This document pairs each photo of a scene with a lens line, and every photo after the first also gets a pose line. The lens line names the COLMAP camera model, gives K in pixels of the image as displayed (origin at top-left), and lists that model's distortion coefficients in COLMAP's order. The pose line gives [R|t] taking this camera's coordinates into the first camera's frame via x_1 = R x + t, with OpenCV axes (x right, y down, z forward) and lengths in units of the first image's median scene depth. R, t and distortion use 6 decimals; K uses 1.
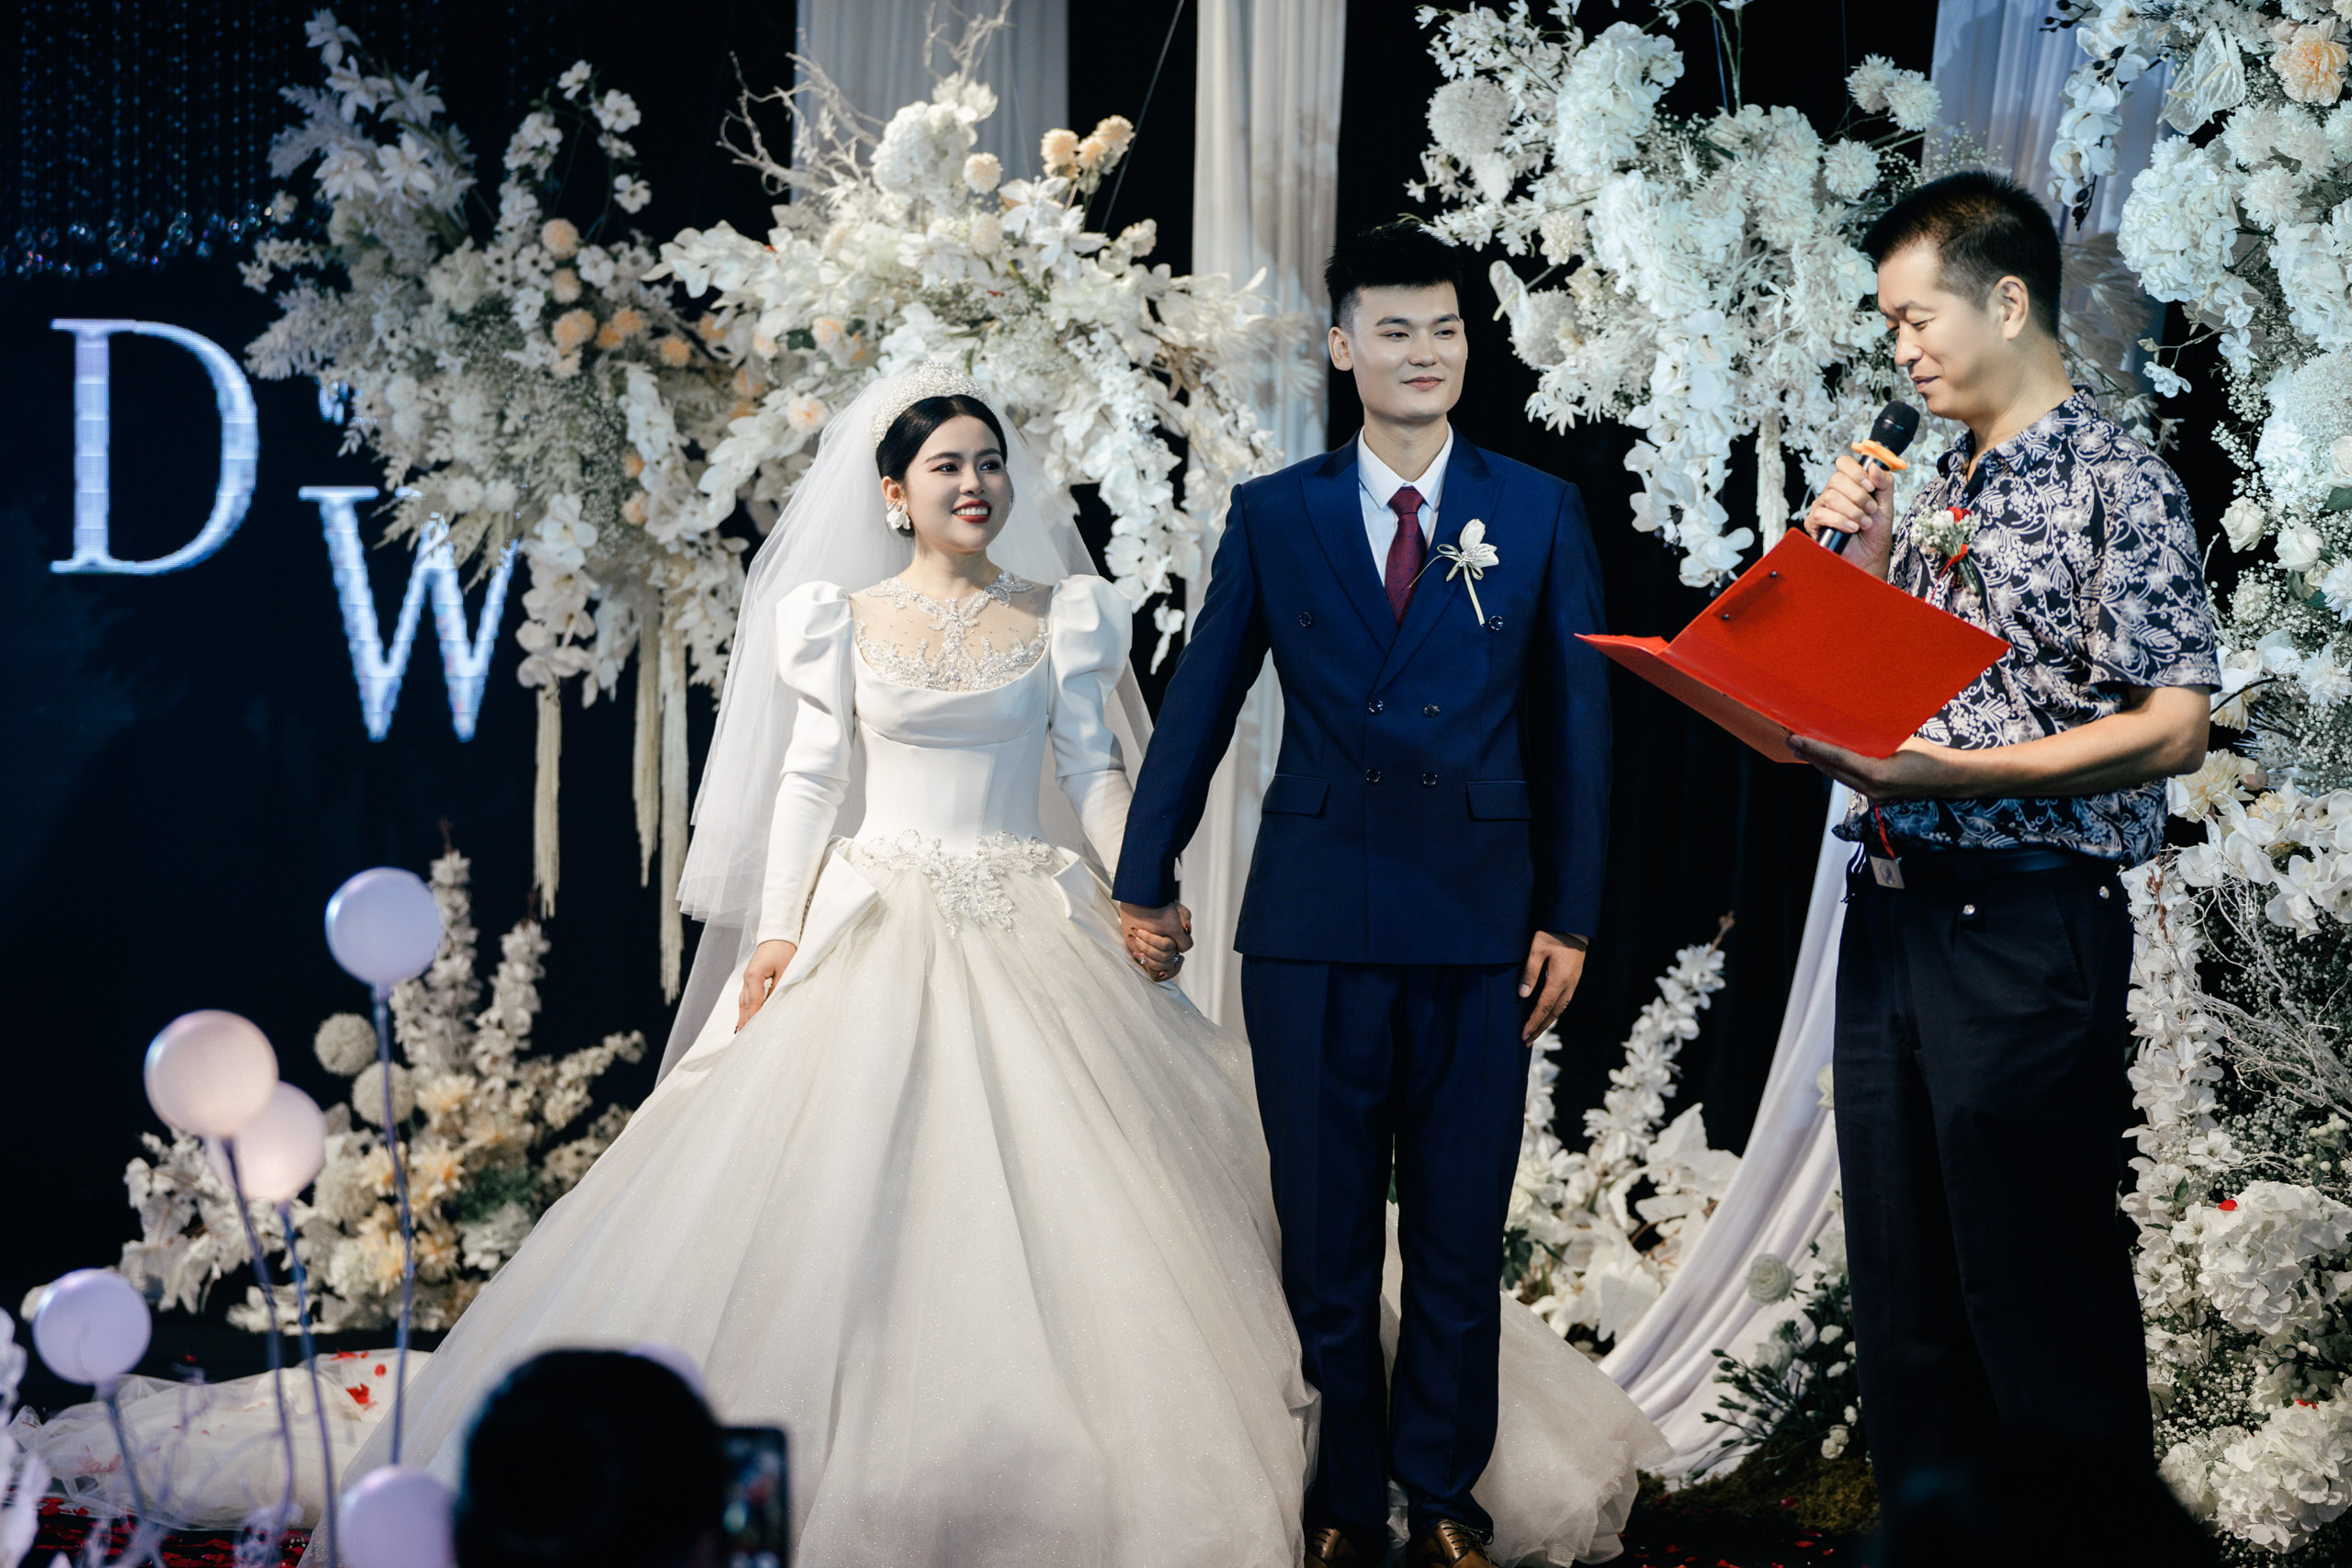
lens RADIAL K [[6163.7, 0, 1195.5], [0, 6163.7, 785.5], [0, 0, 1]] dist [0.210111, 0.000000]
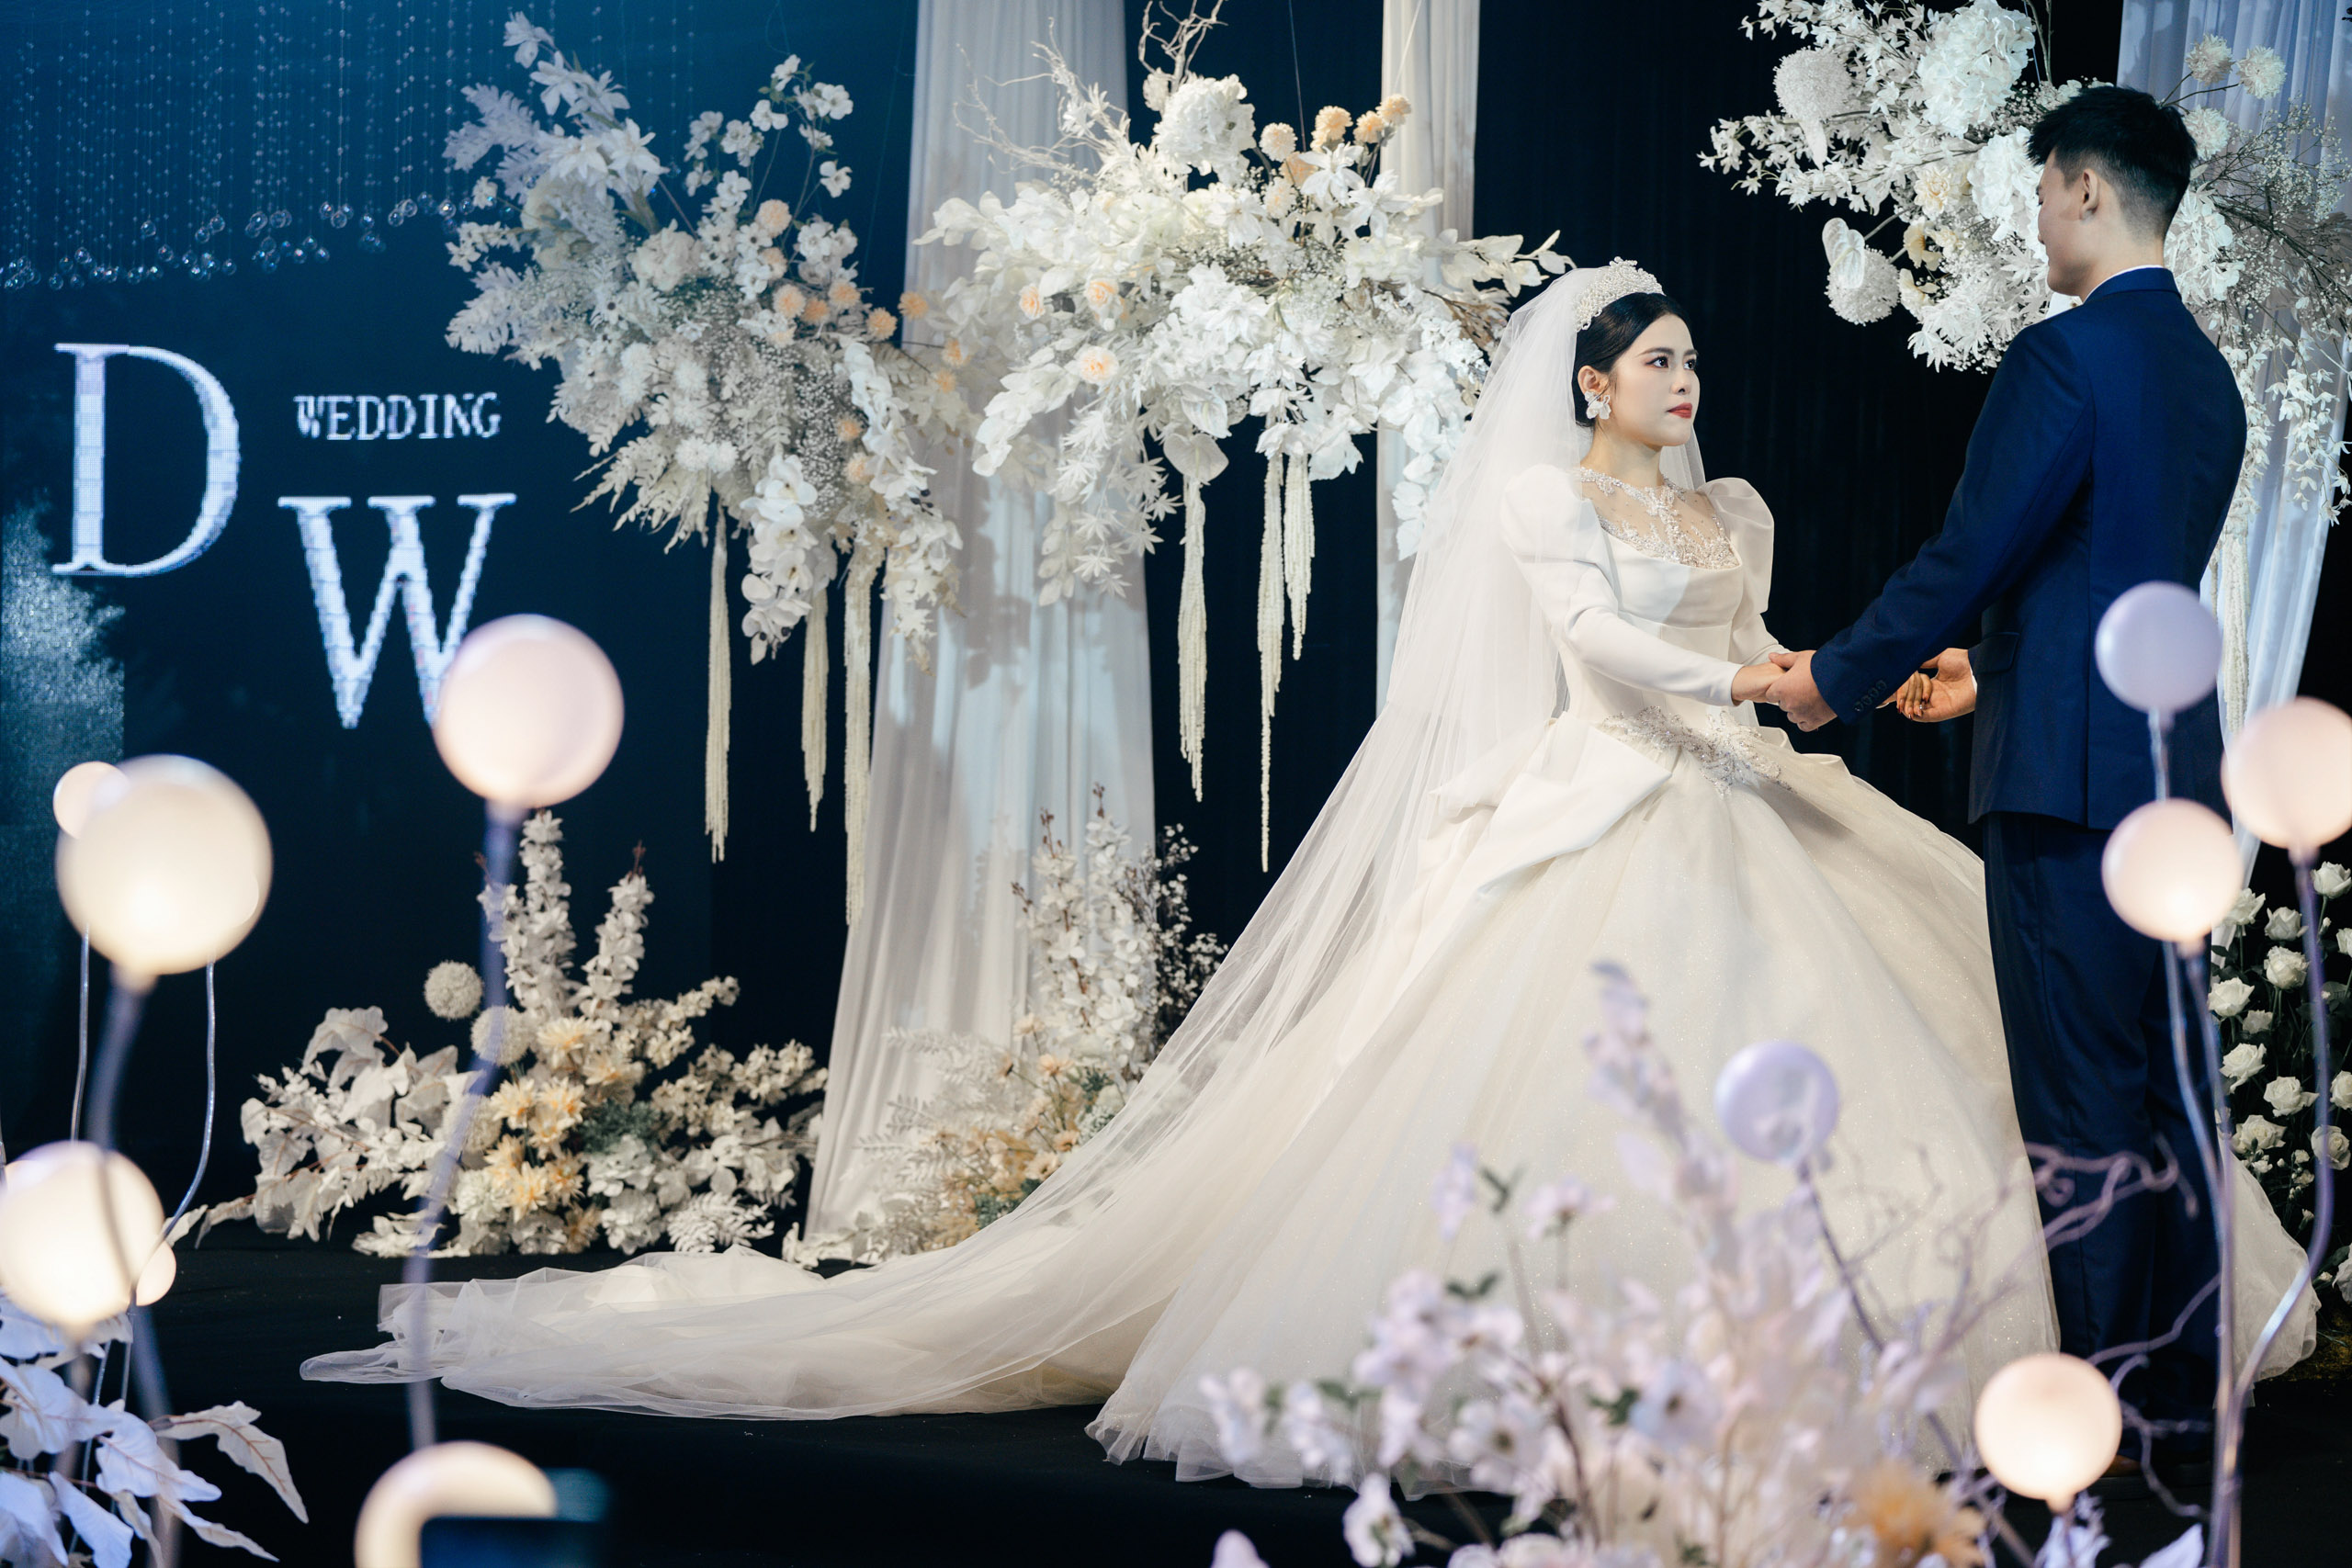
lens RADIAL K [[4919.6, 0, 1165.0], [0, 4919.6, 777.2], [0, 0, 1]] dist [-0.175533, 0.000000]
pose [[0.982063, 0.001170, 0.188550, -0.192667], [0.003283, 0.999723, -0.023299, 0.027425], [-0.188525, 0.023501, 0.981787, 0.157073]]
